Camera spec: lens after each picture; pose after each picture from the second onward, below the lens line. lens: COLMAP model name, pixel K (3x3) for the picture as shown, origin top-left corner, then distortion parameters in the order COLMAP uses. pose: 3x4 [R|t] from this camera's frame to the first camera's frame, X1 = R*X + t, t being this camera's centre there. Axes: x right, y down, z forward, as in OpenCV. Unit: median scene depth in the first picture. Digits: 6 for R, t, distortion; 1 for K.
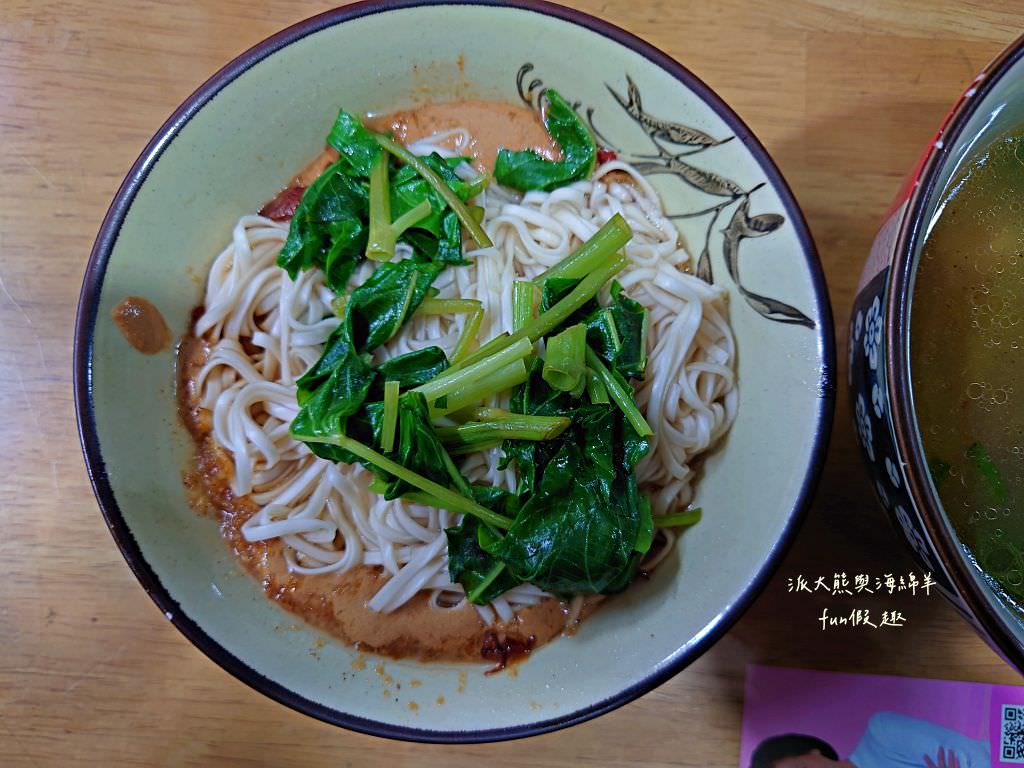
lens RADIAL K [[745.7, 0, 512.0], [0, 745.7, 384.0], [0, 0, 1]] dist [0.001122, -0.034032]
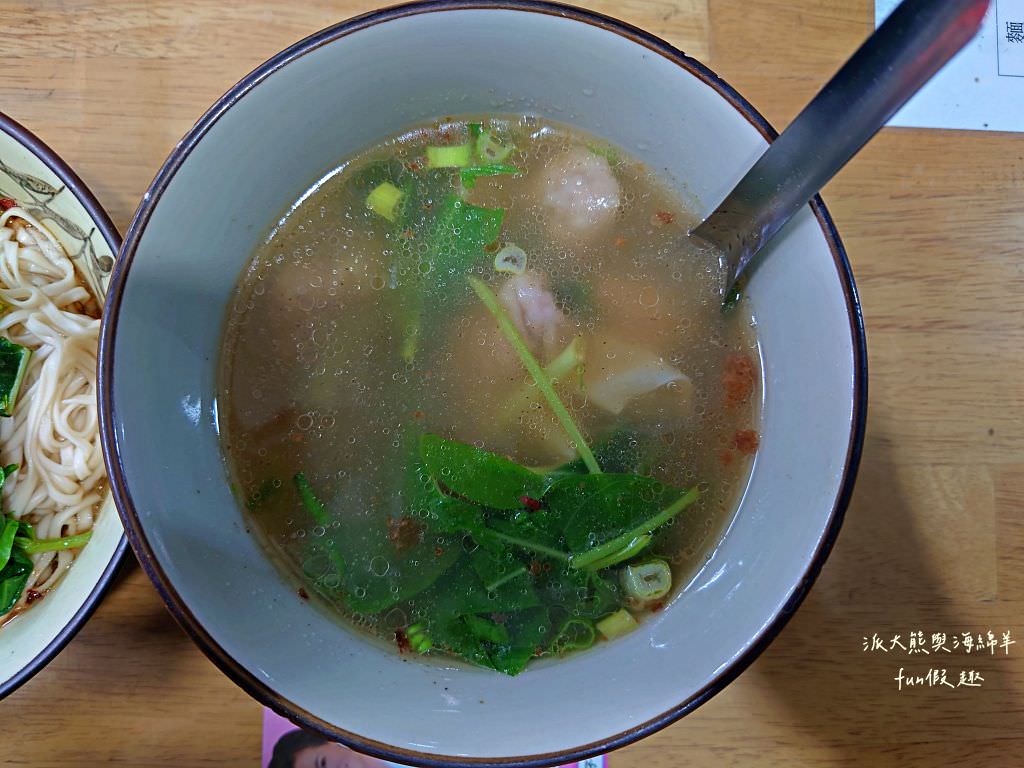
lens RADIAL K [[731.5, 0, 512.0], [0, 731.5, 384.0], [0, 0, 1]] dist [0.047049, -0.090085]
pose [[0.997477, -0.055593, 0.044157, 0.834660], [0.054779, 0.998309, 0.019439, -0.032322], [-0.045163, -0.016971, 0.998835, -0.081622]]
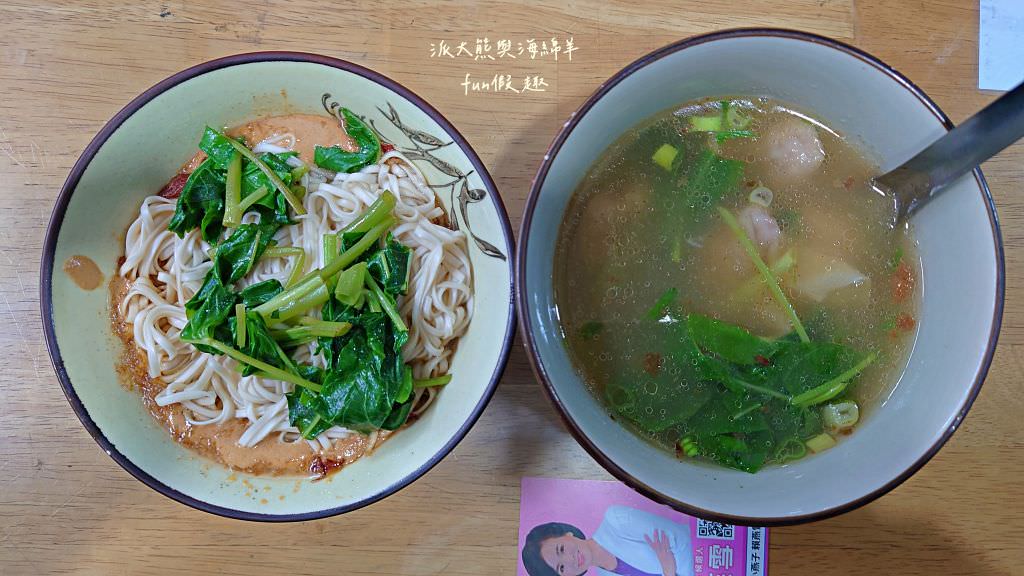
lens RADIAL K [[713.5, 0, 512.0], [0, 713.5, 288.0], [0, 0, 1]] dist [0.022890, -0.044788]
pose [[0.999054, -0.036015, 0.024365, 0.357598], [0.034911, 0.998407, 0.044318, -0.079091], [-0.025922, -0.043426, 0.998720, -0.516143]]
